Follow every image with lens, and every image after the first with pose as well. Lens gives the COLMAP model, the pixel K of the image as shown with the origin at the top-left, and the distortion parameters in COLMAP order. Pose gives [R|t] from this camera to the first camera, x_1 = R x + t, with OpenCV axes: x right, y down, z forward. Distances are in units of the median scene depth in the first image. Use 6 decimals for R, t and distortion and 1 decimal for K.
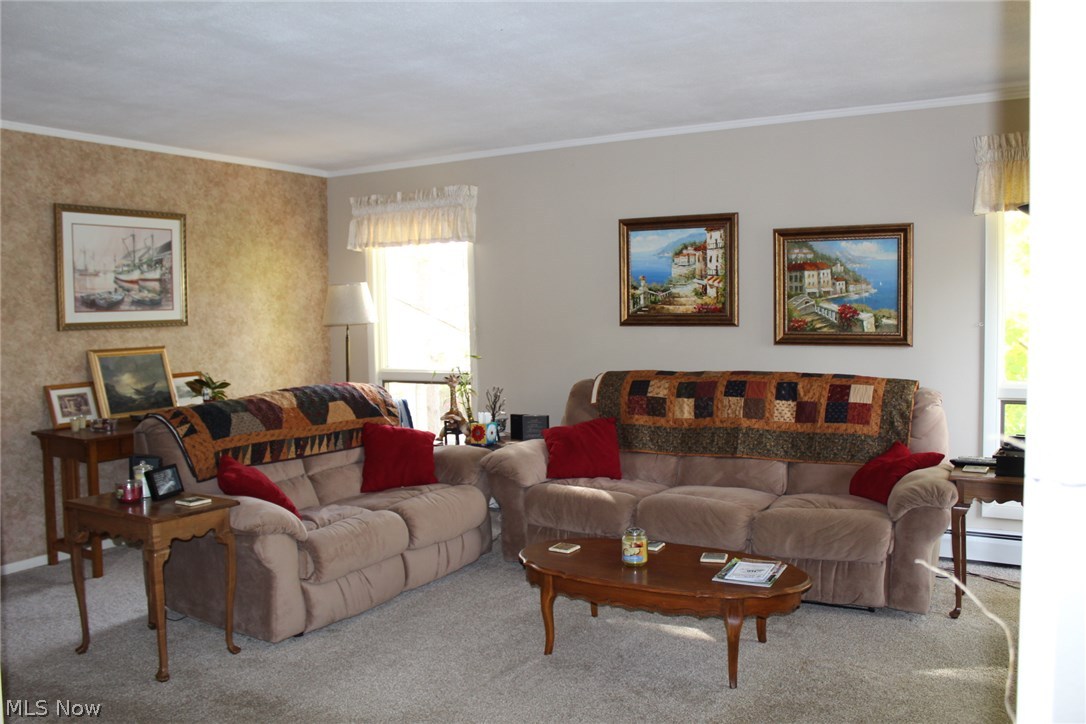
lens RADIAL K [[917.8, 0, 541.7], [0, 917.8, 365.2], [0, 0, 1]] dist [-0.012399, -0.003401]
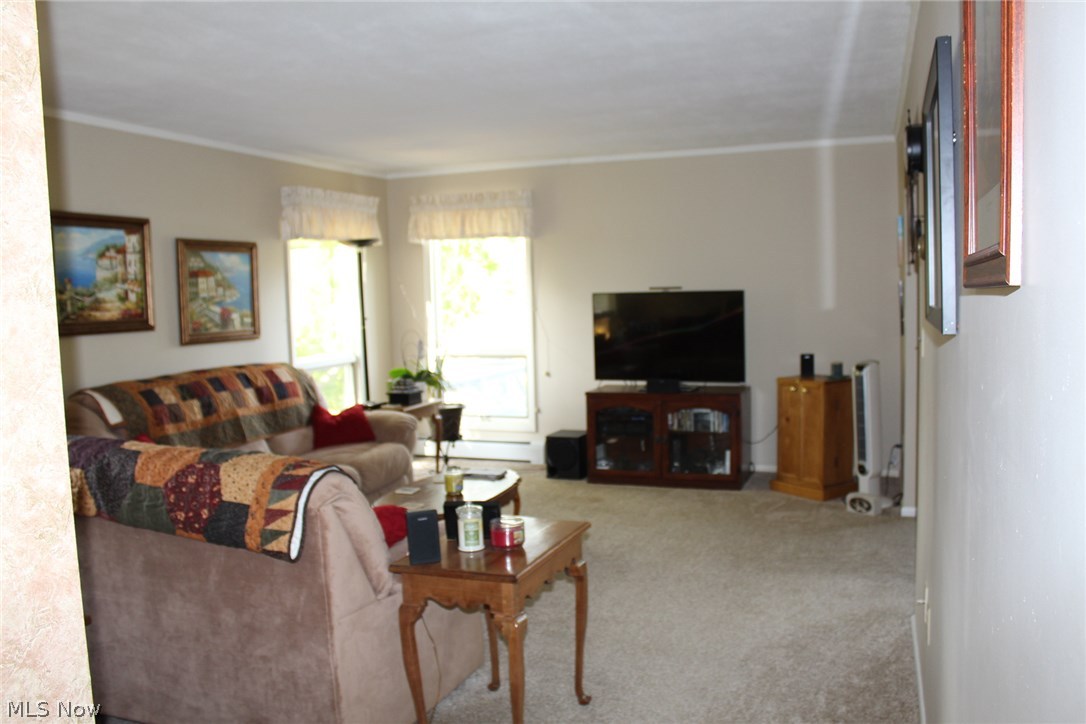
lens RADIAL K [[917.8, 0, 540.9], [0, 917.8, 358.1], [0, 0, 1]] dist [-0.012399, -0.003401]
pose [[-0.126648, -0.050827, 0.990645, -0.840072], [0.114034, 0.991319, 0.065441, -0.029977], [-0.985371, 0.121255, -0.119752, 0.703587]]
